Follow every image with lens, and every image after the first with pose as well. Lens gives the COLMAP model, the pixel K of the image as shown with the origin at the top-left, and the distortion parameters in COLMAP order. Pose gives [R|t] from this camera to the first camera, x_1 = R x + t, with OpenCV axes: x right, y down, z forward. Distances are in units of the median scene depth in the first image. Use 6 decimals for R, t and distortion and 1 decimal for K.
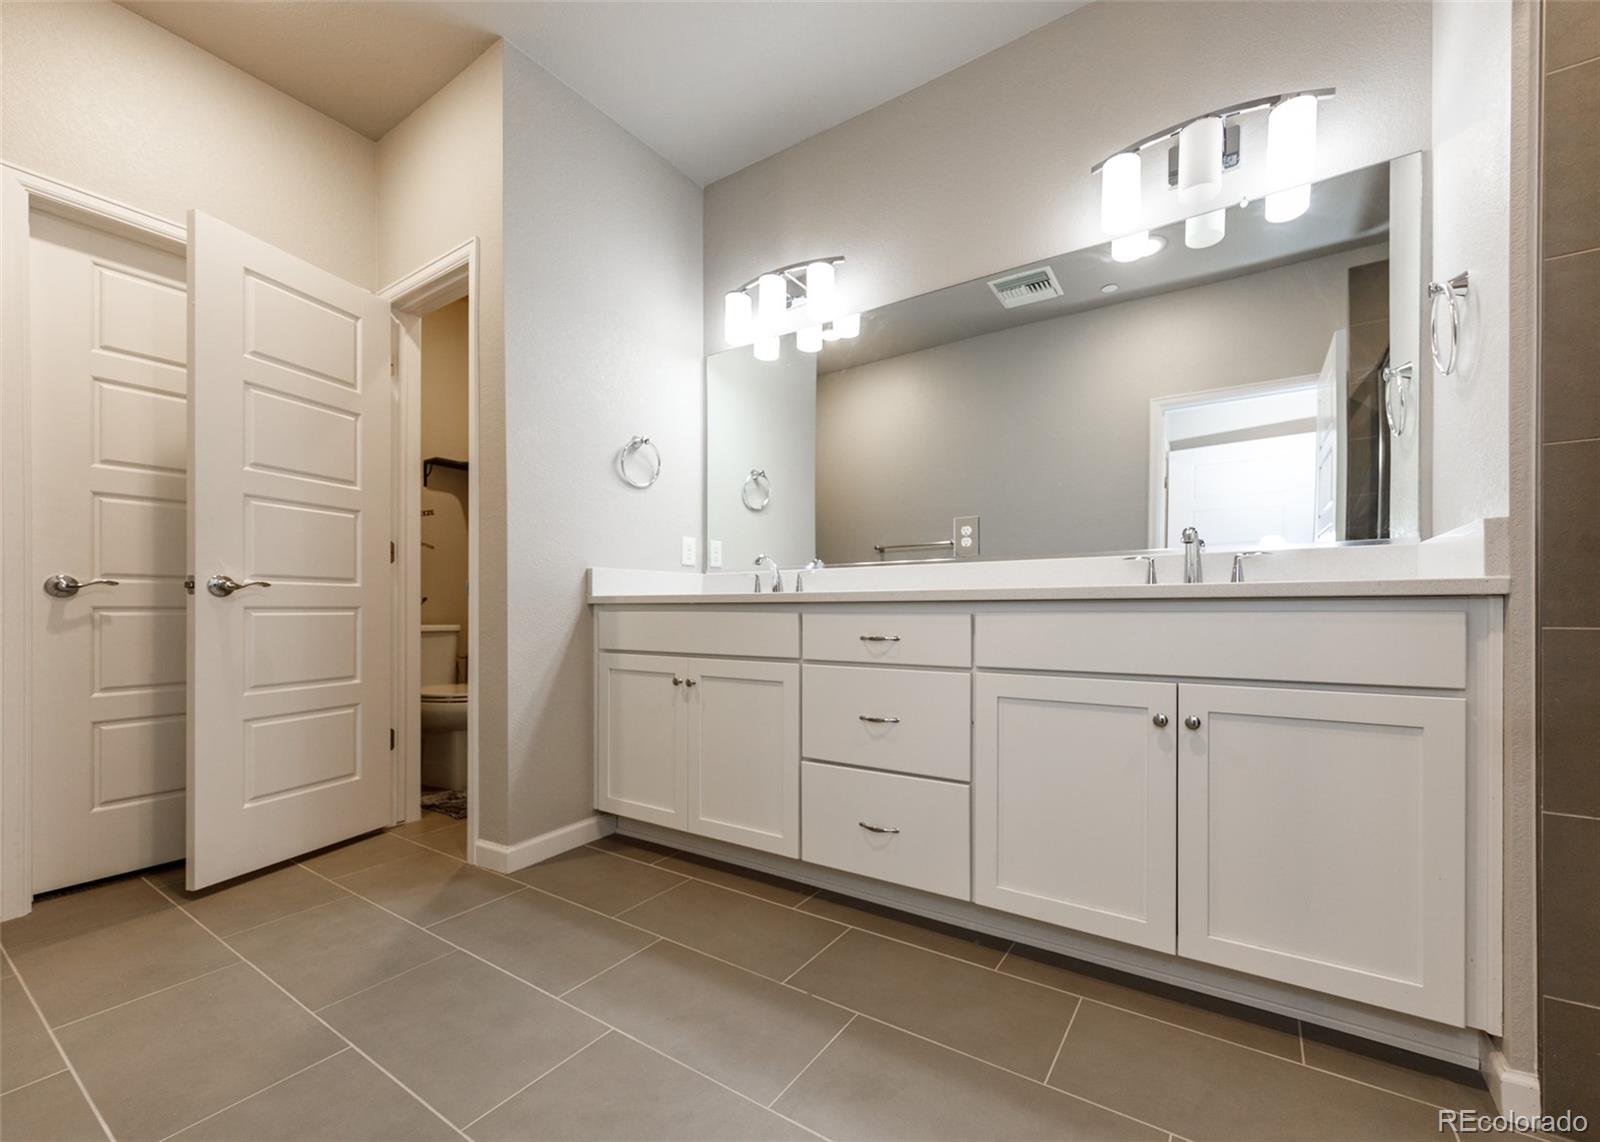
lens RADIAL K [[634.5, 0, 858.6], [0, 634.5, 587.7], [0, 0, 1]] dist [0.008565, -0.000577]
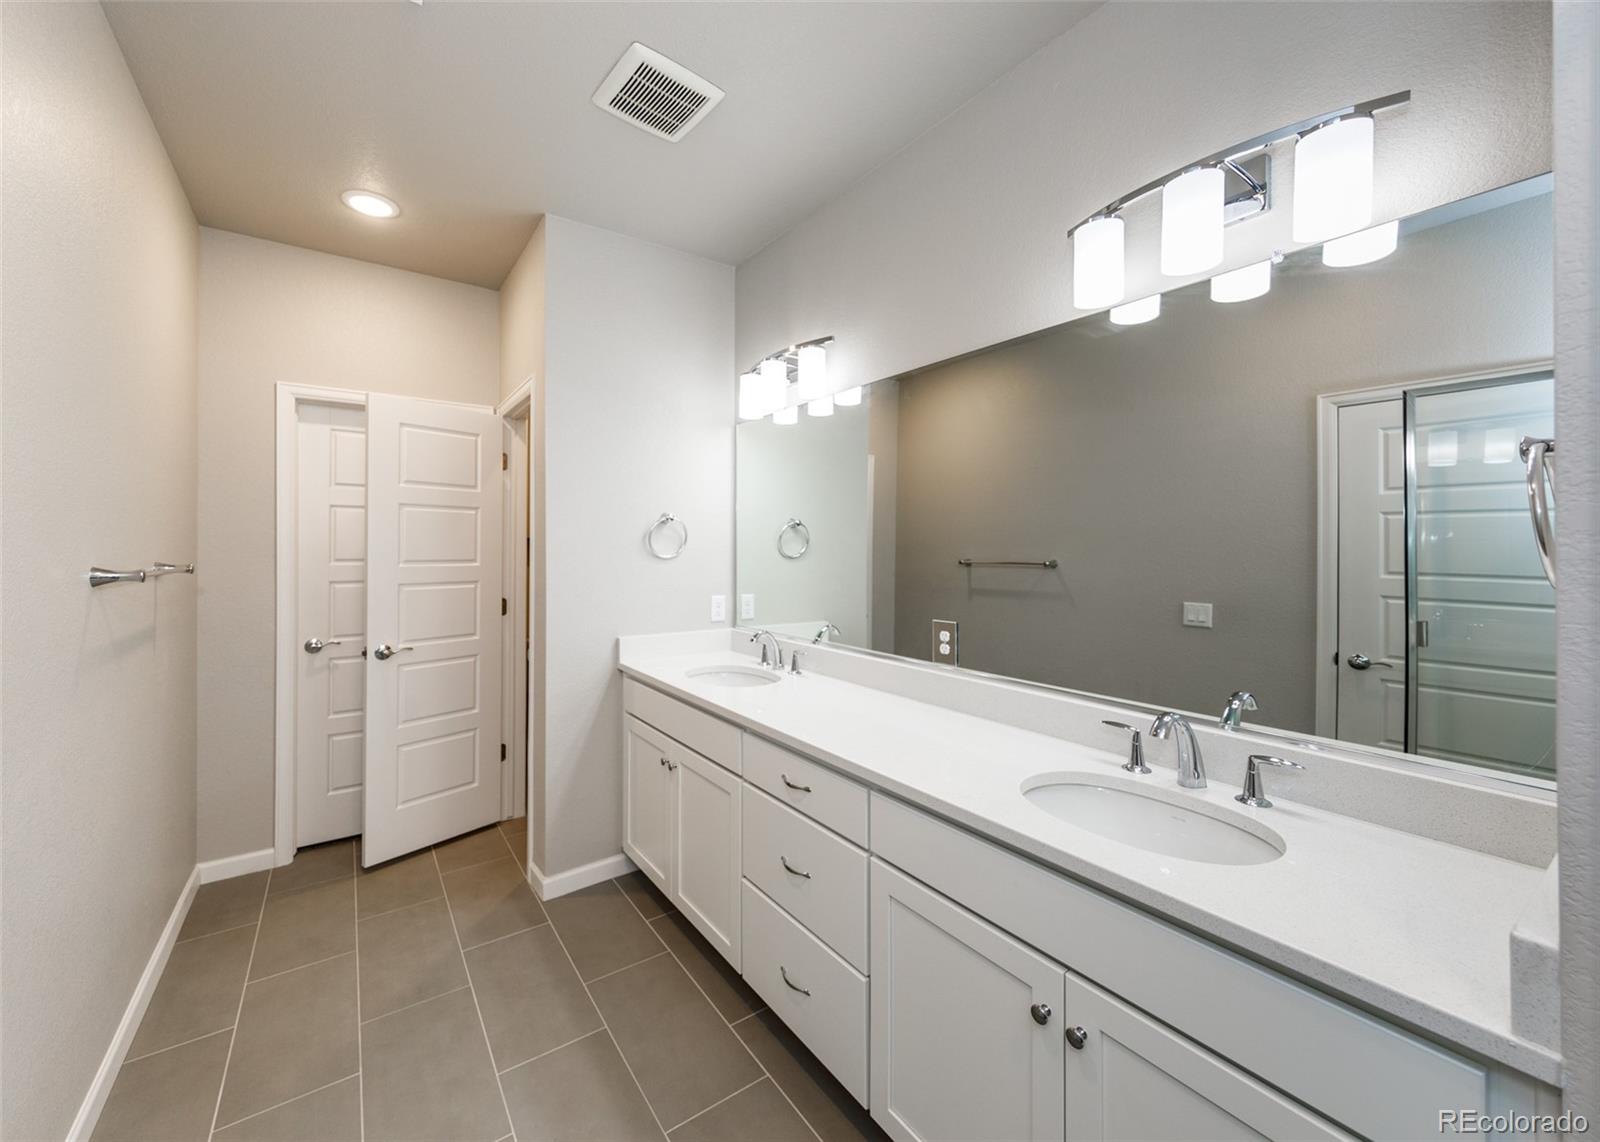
lens RADIAL K [[618.3, 0, 754.7], [0, 618.3, 525.1], [0, 0, 1]] dist [0.028540, -0.008010]
pose [[0.903582, -0.003357, -0.428403, 0.305404], [0.002363, 0.999993, -0.002853, -0.247217], [0.428409, 0.001566, 0.903583, 0.087918]]
